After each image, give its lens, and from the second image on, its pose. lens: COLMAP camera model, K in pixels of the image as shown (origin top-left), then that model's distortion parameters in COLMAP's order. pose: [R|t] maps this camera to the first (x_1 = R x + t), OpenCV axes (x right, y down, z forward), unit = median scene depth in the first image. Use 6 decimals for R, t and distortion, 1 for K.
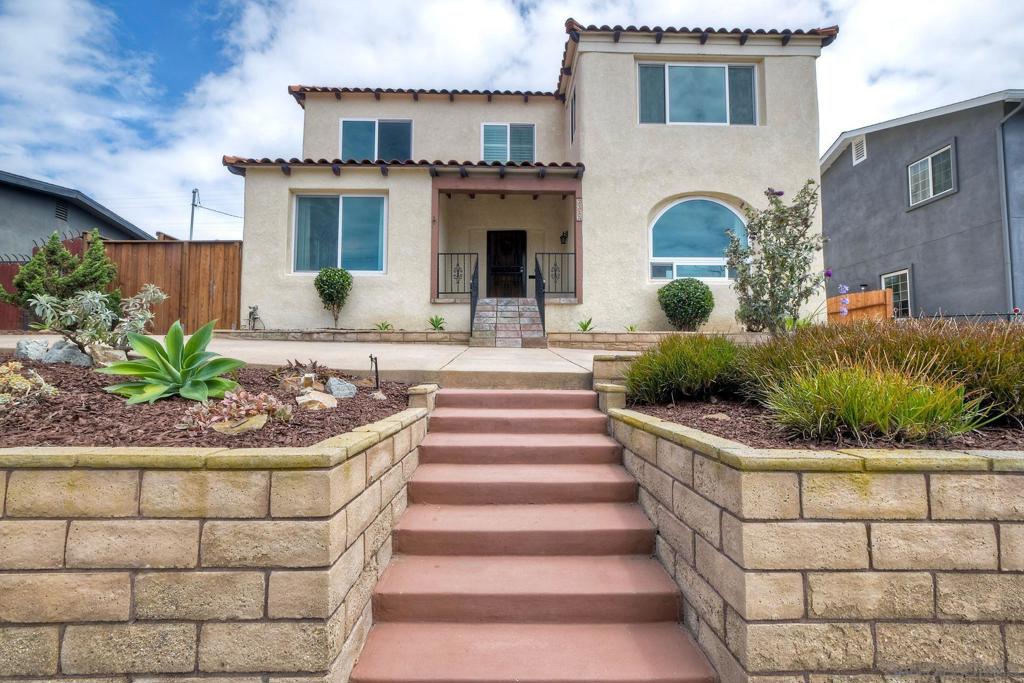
lens RADIAL K [[459.9, 0, 512.6], [0, 459.9, 343.0], [0, 0, 1]] dist [0.008519, -0.000686]
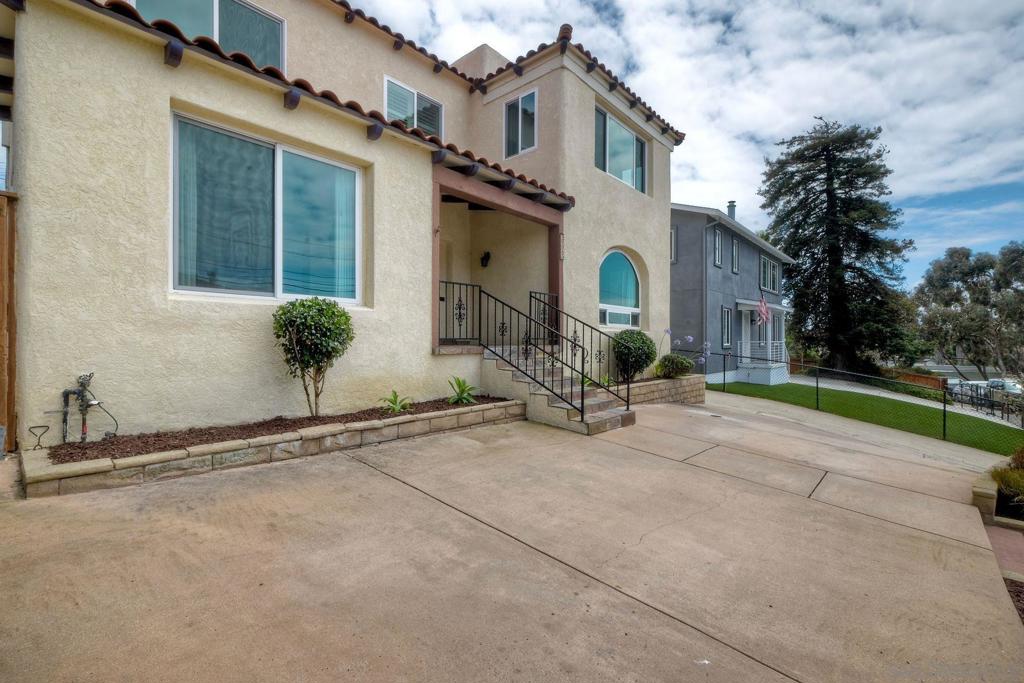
lens RADIAL K [[459.9, 0, 511.5], [0, 459.9, 341.7], [0, 0, 1]] dist [0.008519, -0.000686]
pose [[0.676462, 0.001284, 0.736477, -0.590040], [-0.044501, 0.998243, 0.039134, -0.136122], [-0.735132, -0.059247, 0.675330, 0.457763]]
